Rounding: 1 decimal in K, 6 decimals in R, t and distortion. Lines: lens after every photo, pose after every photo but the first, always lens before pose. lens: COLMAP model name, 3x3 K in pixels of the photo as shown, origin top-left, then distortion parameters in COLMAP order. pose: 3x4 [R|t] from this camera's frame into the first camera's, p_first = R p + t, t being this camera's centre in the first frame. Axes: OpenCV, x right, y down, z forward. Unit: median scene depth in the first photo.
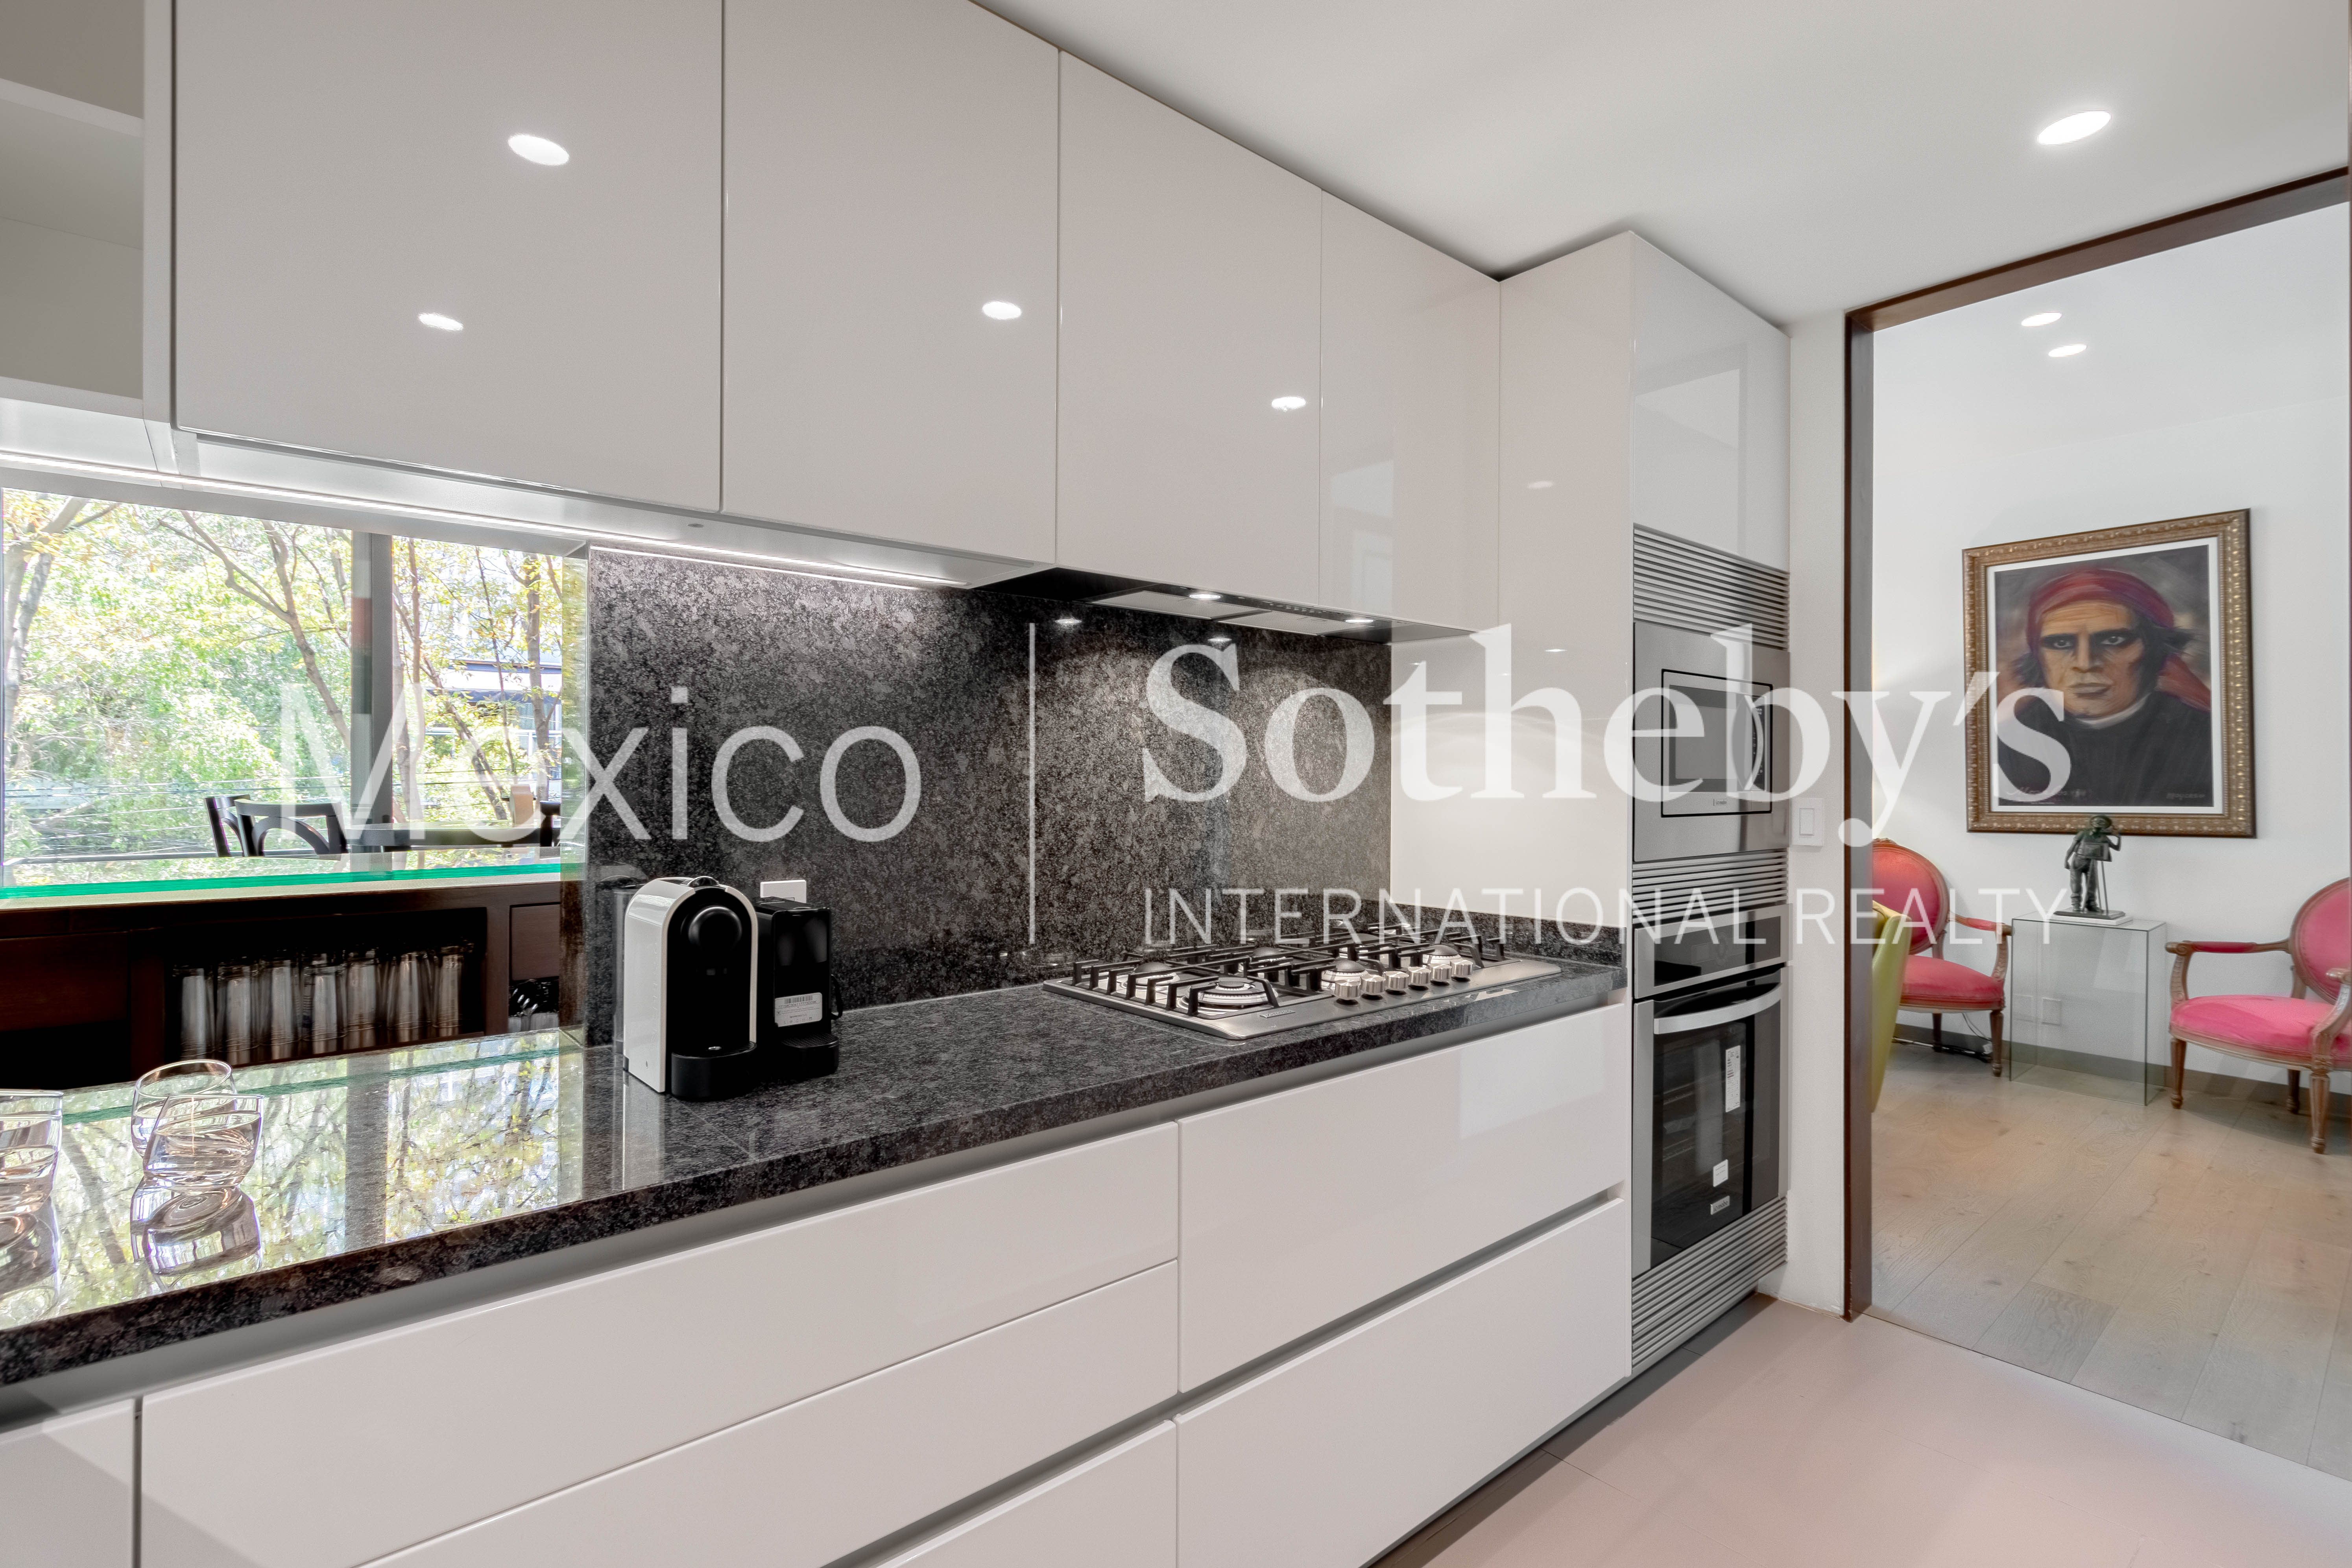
lens RADIAL K [[1113.7, 0, 1168.8], [0, 1113.7, 778.3], [0, 0, 1]] dist [-0.018964, -0.000269]
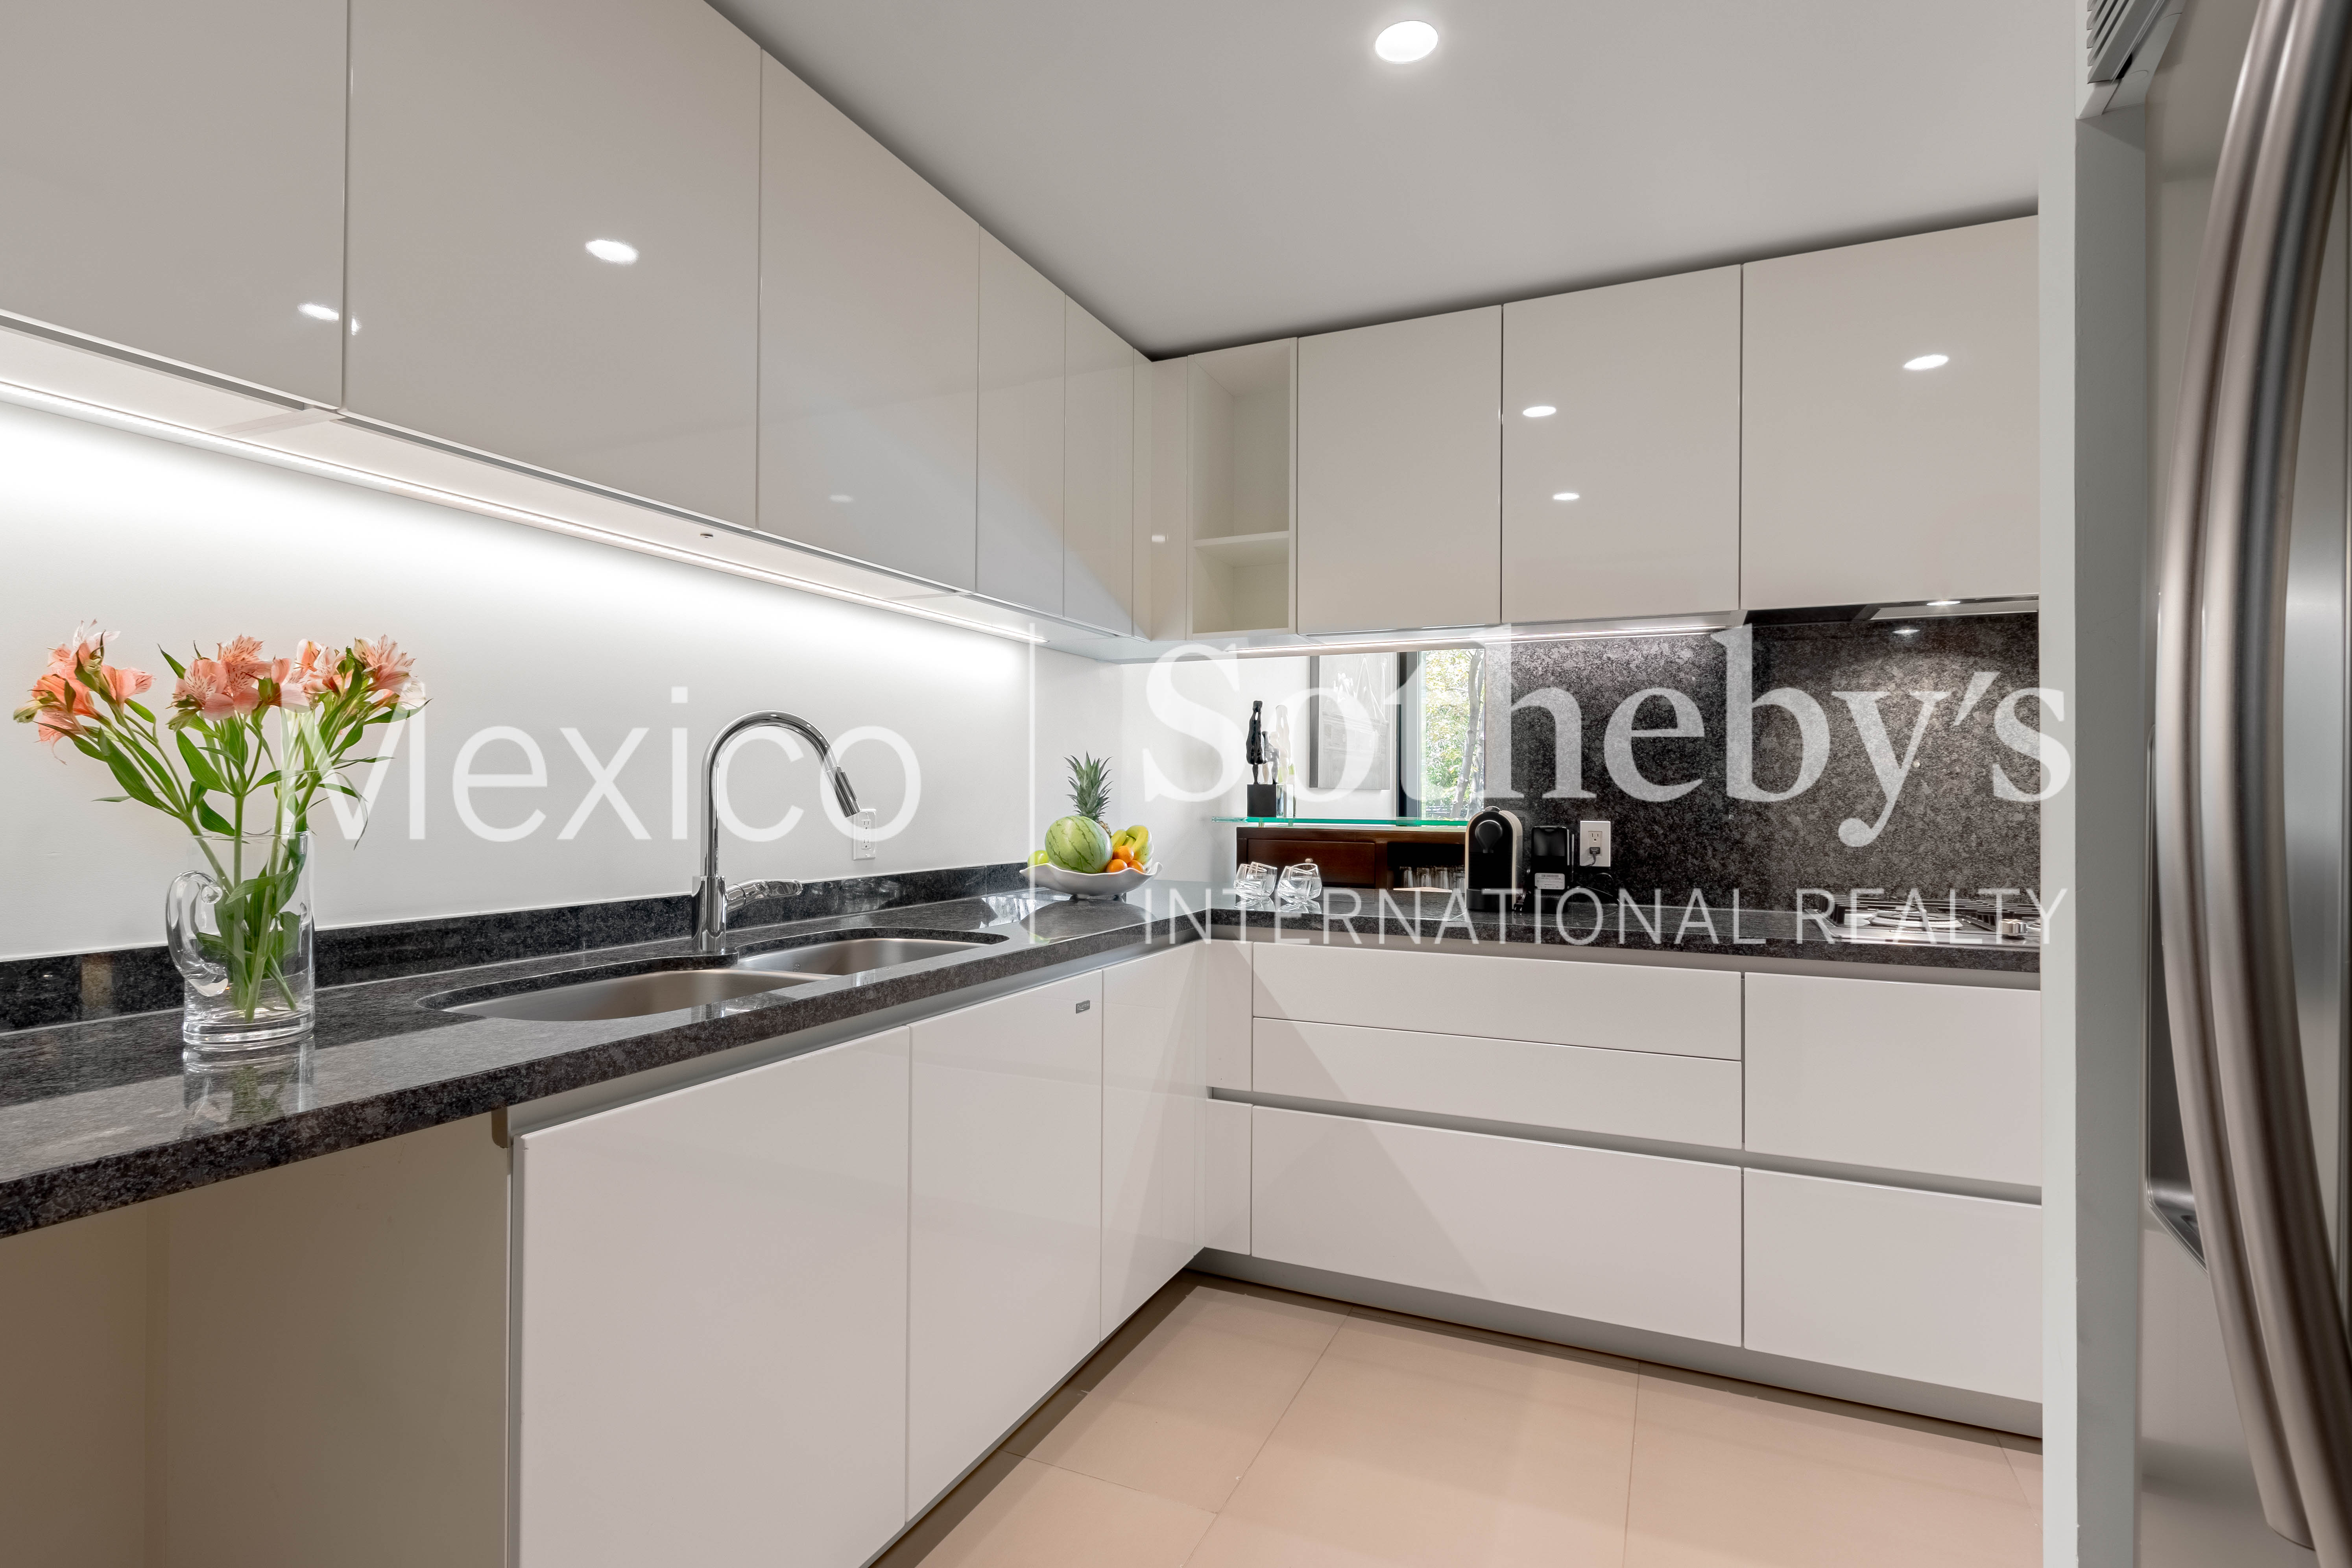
lens RADIAL K [[1113.7, 0, 1176.3], [0, 1113.7, 780.9], [0, 0, 1]] dist [-0.018964, -0.000269]
pose [[0.461653, -0.010808, -0.886995, 0.752745], [0.002065, 0.999936, -0.011110, 0.042201], [0.887058, 0.003297, 0.461646, -0.307204]]
